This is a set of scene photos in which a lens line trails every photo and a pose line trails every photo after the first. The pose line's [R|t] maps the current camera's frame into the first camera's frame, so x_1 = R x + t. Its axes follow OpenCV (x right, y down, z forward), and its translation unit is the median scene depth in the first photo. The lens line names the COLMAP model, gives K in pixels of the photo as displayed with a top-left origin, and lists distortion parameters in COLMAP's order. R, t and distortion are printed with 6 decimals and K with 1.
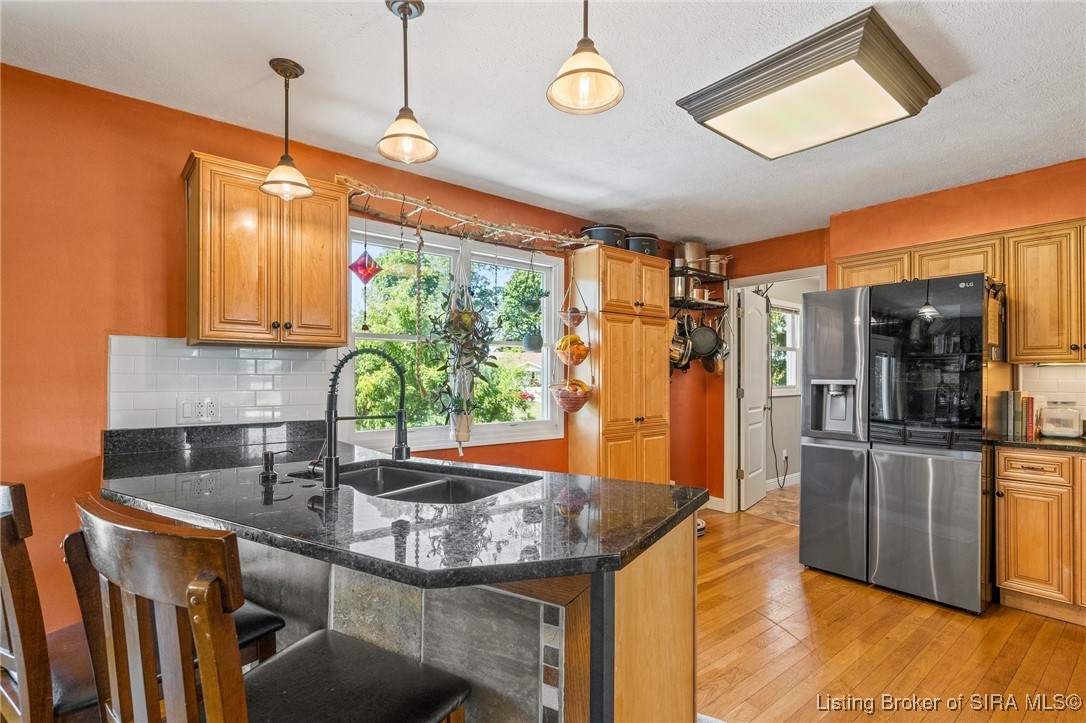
lens RADIAL K [[523.6, 0, 543.3], [0, 523.6, 376.6], [0, 0, 1]] dist [0.001099, 0.000155]
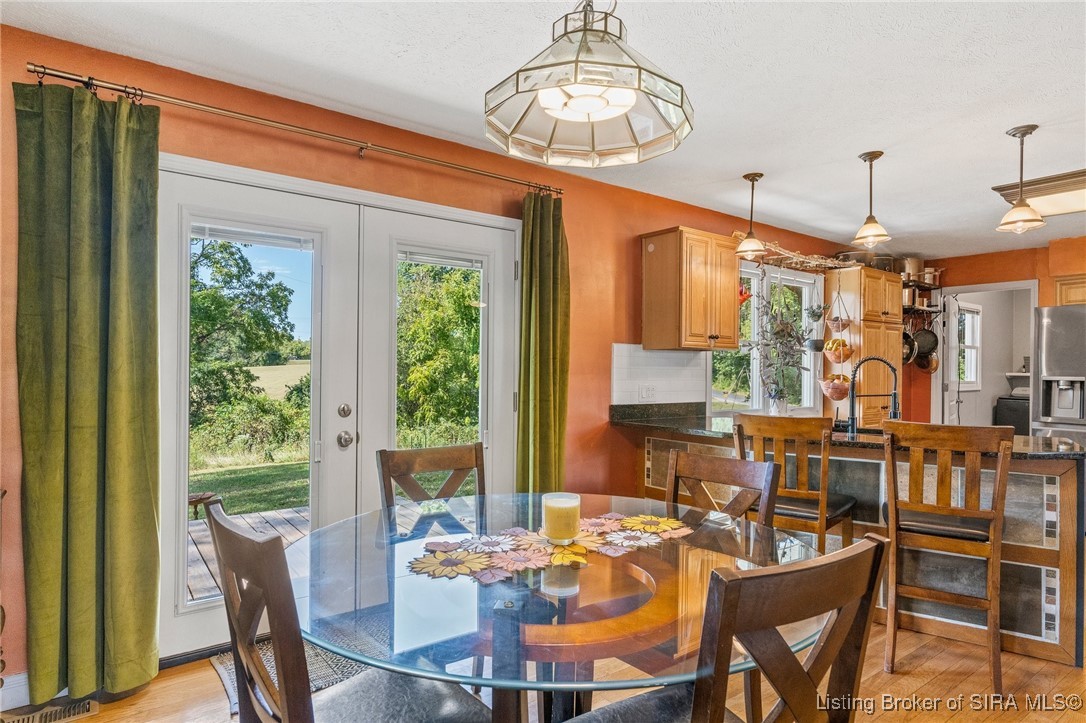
lens RADIAL K [[610.4, 0, 543.6], [0, 610.4, 371.4], [0, 0, 1]] dist [0.003143, 0.001906]
pose [[0.998928, 0.009418, -0.045328, -0.578982], [-0.009173, 0.999942, 0.005624, -0.003058], [0.045378, -0.005202, 0.998956, -0.489943]]
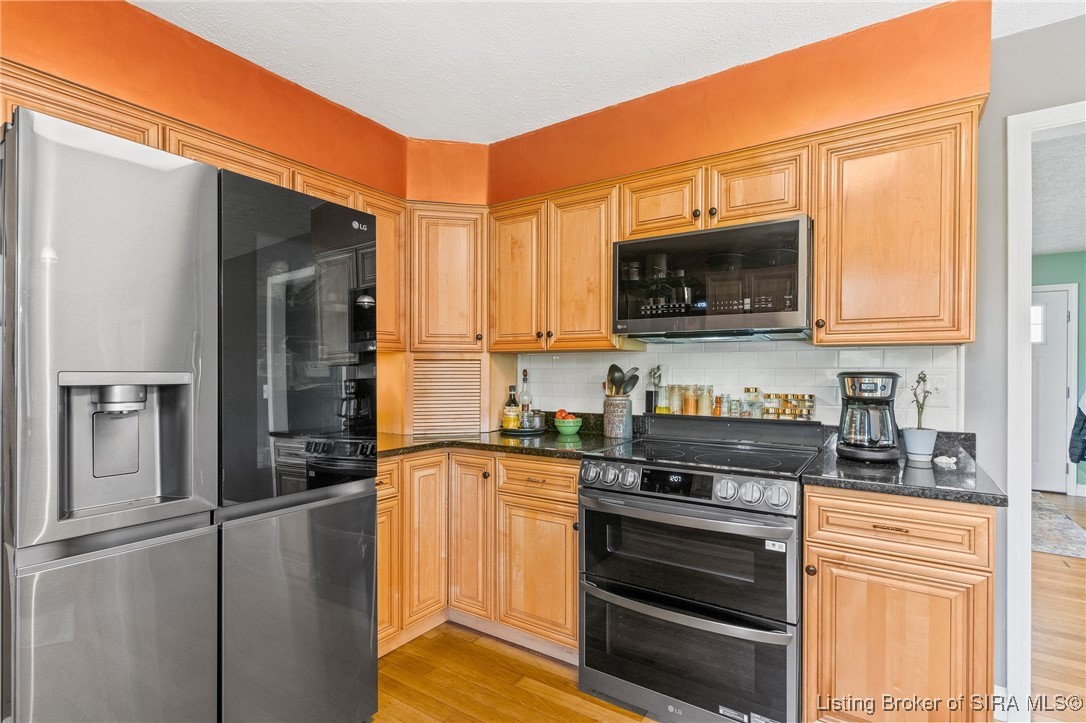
lens RADIAL K [[523.6, 0, 543.3], [0, 523.6, 376.6], [0, 0, 1]] dist [0.001099, 0.000155]
pose [[-0.285430, -0.011578, 0.958330, 0.089044], [-0.004772, 0.999932, 0.010659, 0.002989], [-0.958388, -0.001530, -0.285466, 0.746406]]
